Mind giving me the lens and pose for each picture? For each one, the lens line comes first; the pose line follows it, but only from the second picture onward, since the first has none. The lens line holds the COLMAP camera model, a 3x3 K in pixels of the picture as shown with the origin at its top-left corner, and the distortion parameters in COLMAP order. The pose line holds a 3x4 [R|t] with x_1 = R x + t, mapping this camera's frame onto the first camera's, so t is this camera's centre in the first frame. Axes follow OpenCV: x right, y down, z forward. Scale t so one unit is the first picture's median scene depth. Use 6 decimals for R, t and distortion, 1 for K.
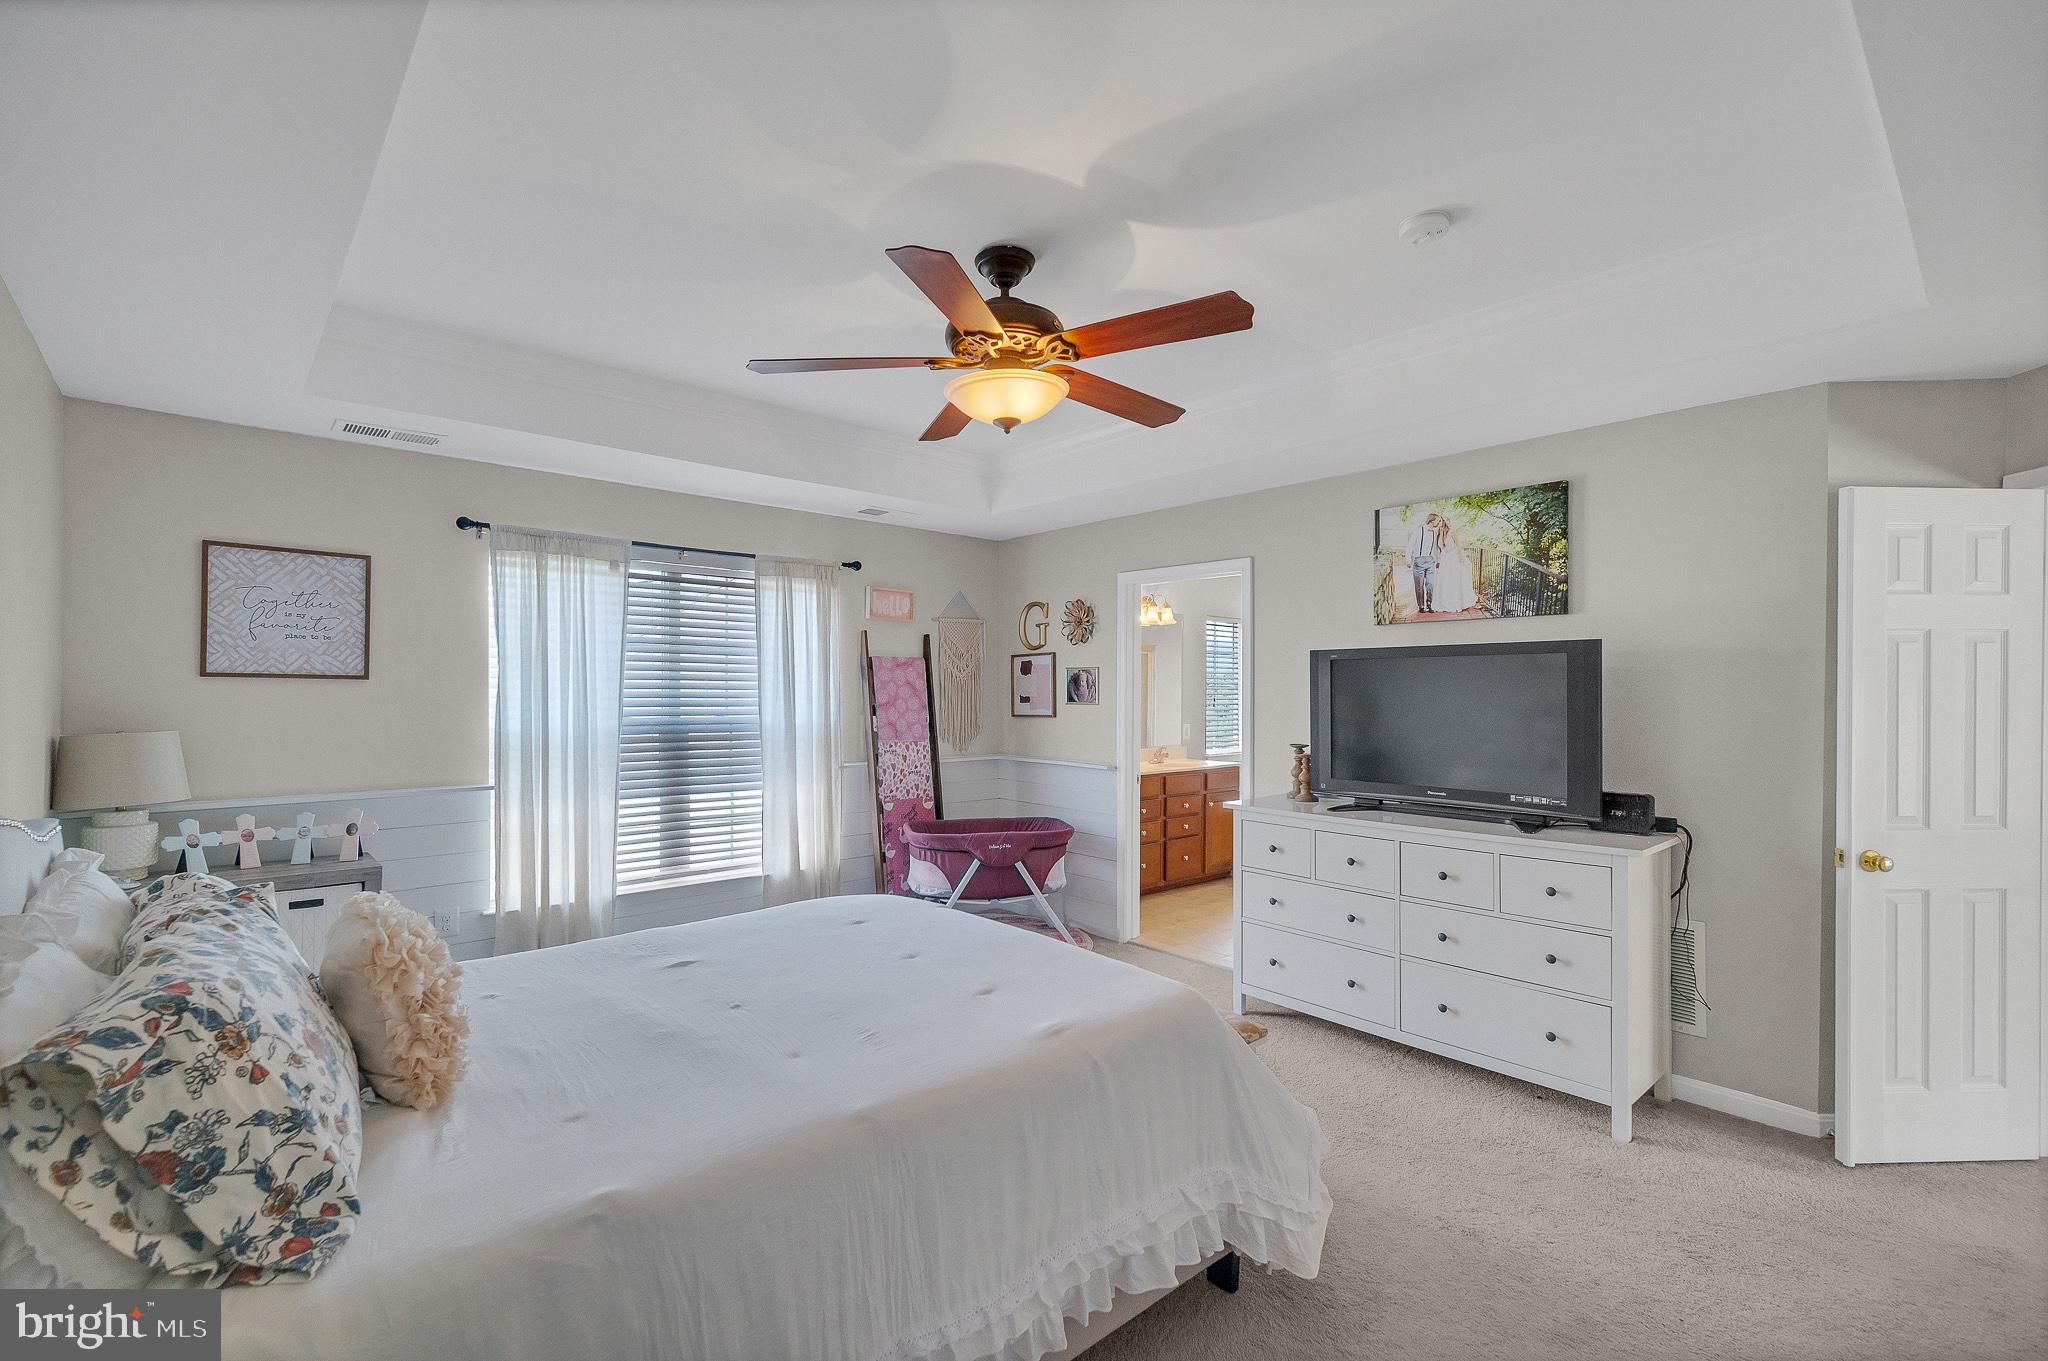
lens RADIAL K [[902.3, 0, 1016.9], [0, 902.3, 686.5], [0, 0, 1]] dist [-0.000098, -0.000192]
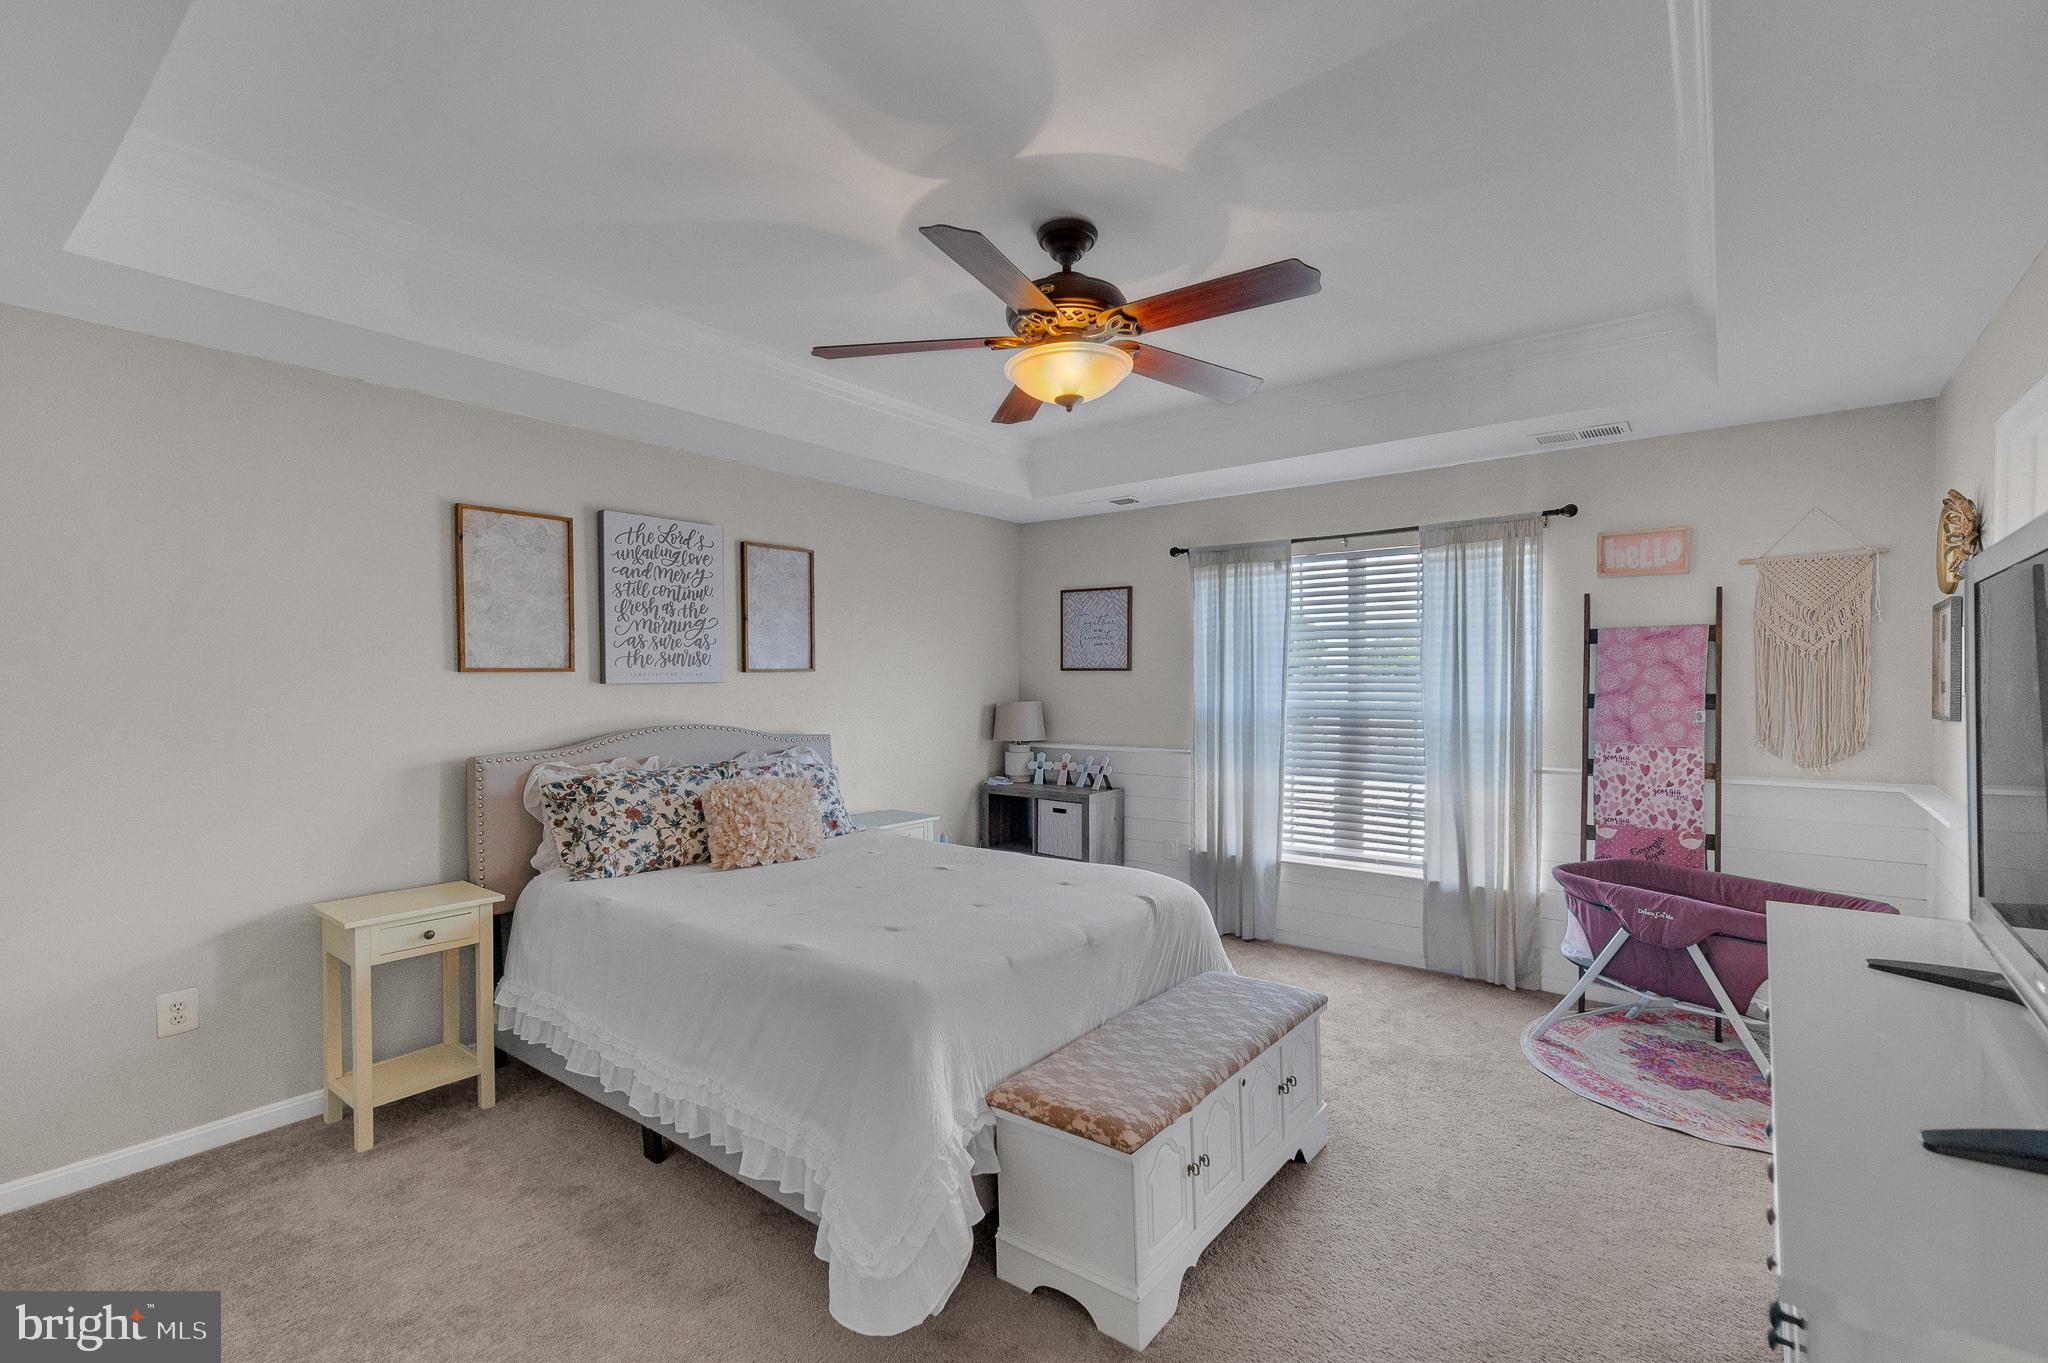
lens RADIAL K [[902.3, 0, 1016.9], [0, 902.3, 687.5], [0, 0, 1]] dist [-0.000098, -0.000192]
pose [[0.166275, 0.006779, -0.986056, 0.570059], [0.012914, 0.999876, 0.009052, 0.003288], [0.985995, -0.014239, 0.166166, 0.469249]]
